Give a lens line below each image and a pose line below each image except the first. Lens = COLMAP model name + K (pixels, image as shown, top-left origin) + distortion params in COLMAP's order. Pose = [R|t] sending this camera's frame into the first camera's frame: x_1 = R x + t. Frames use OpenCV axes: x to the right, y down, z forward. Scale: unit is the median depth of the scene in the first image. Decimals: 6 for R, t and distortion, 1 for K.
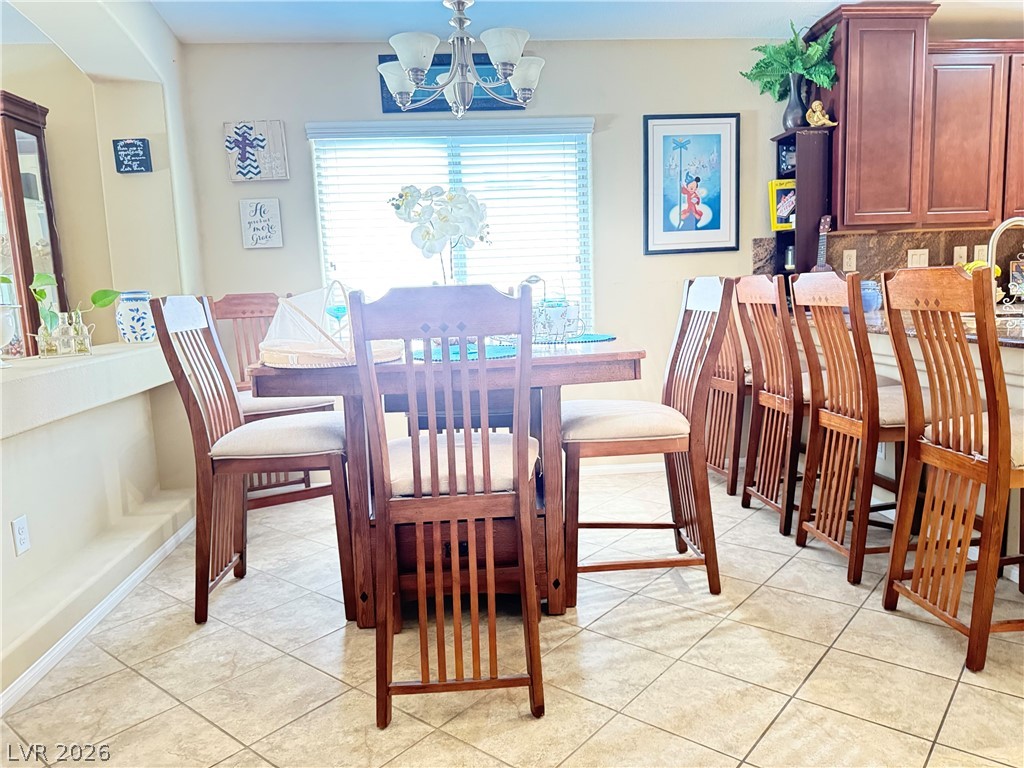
lens RADIAL K [[721.5, 0, 506.5], [0, 721.5, 387.1], [0, 0, 1]] dist [0.043583, -0.050031]
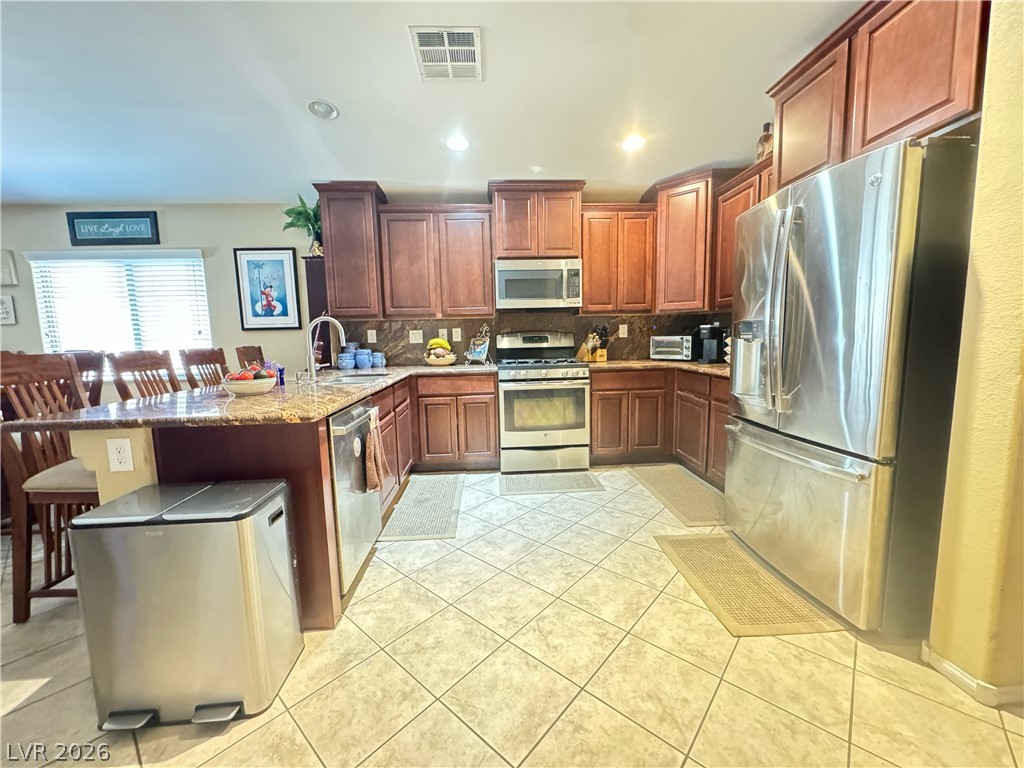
lens RADIAL K [[405.9, 0, 514.0], [0, 405.9, 385.5], [0, 0, 1]] dist [-0.007515, 0.001589]
pose [[0.999145, 0.021075, -0.035562, 0.955908], [-0.021702, 0.999614, -0.017357, -0.062189], [0.035182, 0.018114, 0.999217, 0.109879]]
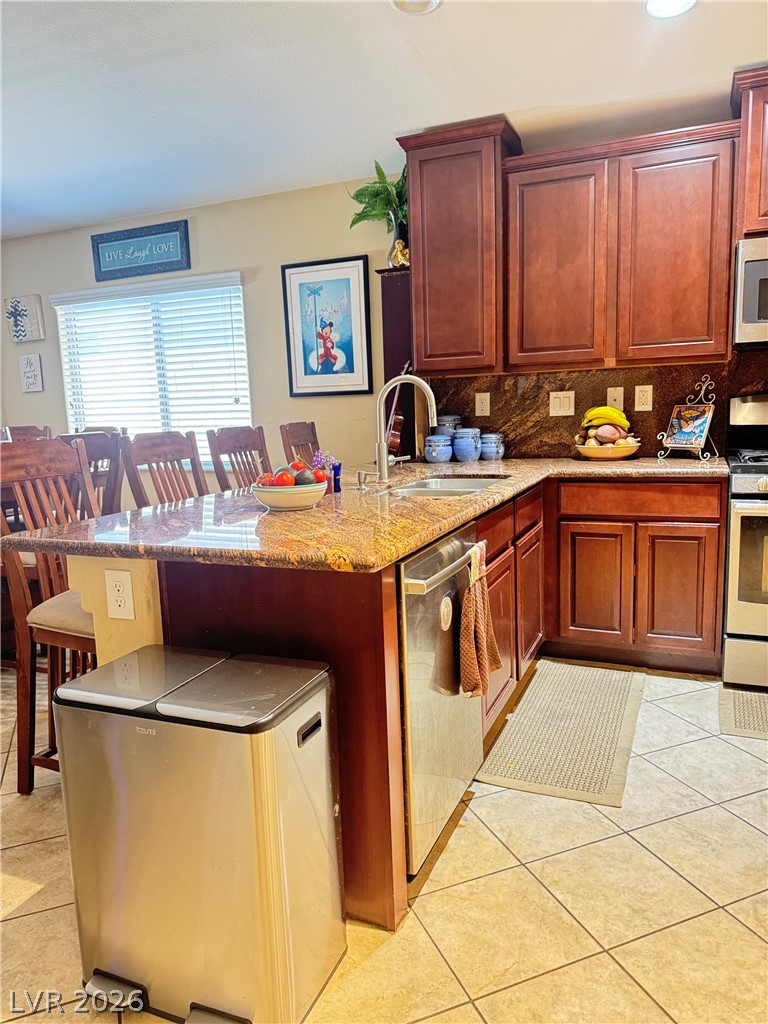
lens RADIAL K [[721.5, 0, 391.8], [0, 721.5, 519.4], [0, 0, 1]] dist [0.043583, -0.050031]
pose [[0.877766, 0.083077, -0.471832, 0.940653], [-0.065107, 0.996399, 0.054319, -0.081070], [0.474645, -0.016960, 0.880014, 0.154604]]
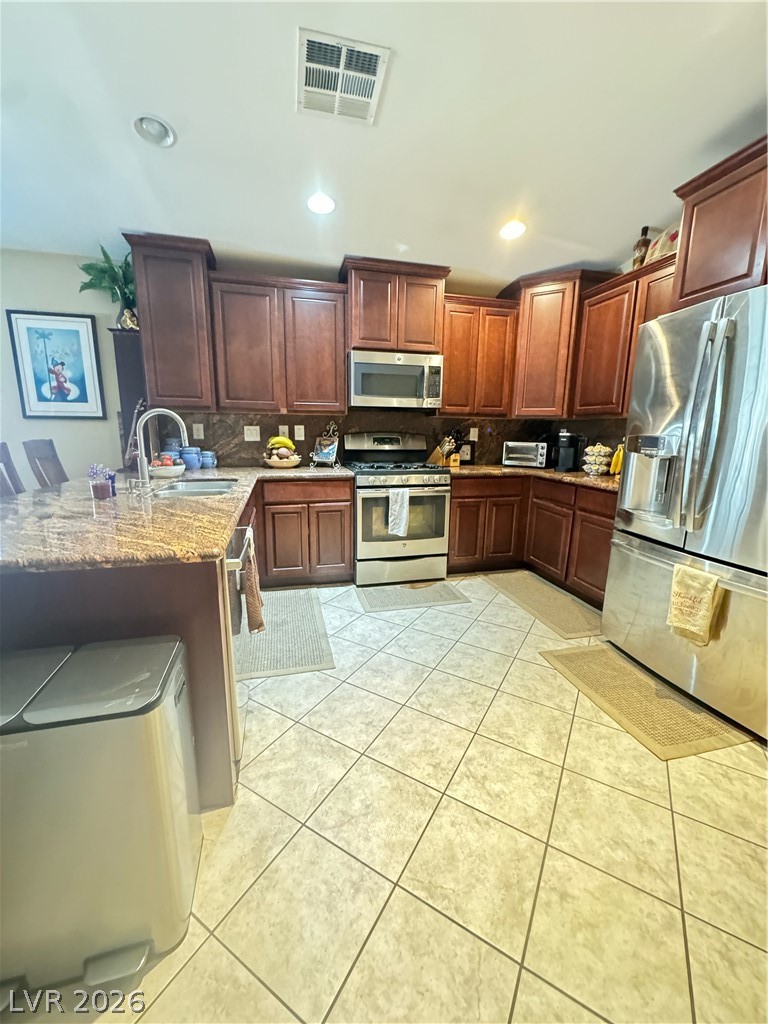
lens RADIAL K [[405.9, 0, 384.8], [0, 405.9, 512.7], [0, 0, 1]] dist [-0.007515, 0.001589]
pose [[0.987784, 0.021614, 0.154325, 0.819293], [-0.030877, 0.997846, 0.057878, -0.085330], [-0.152741, -0.061936, 0.986324, 0.190353]]
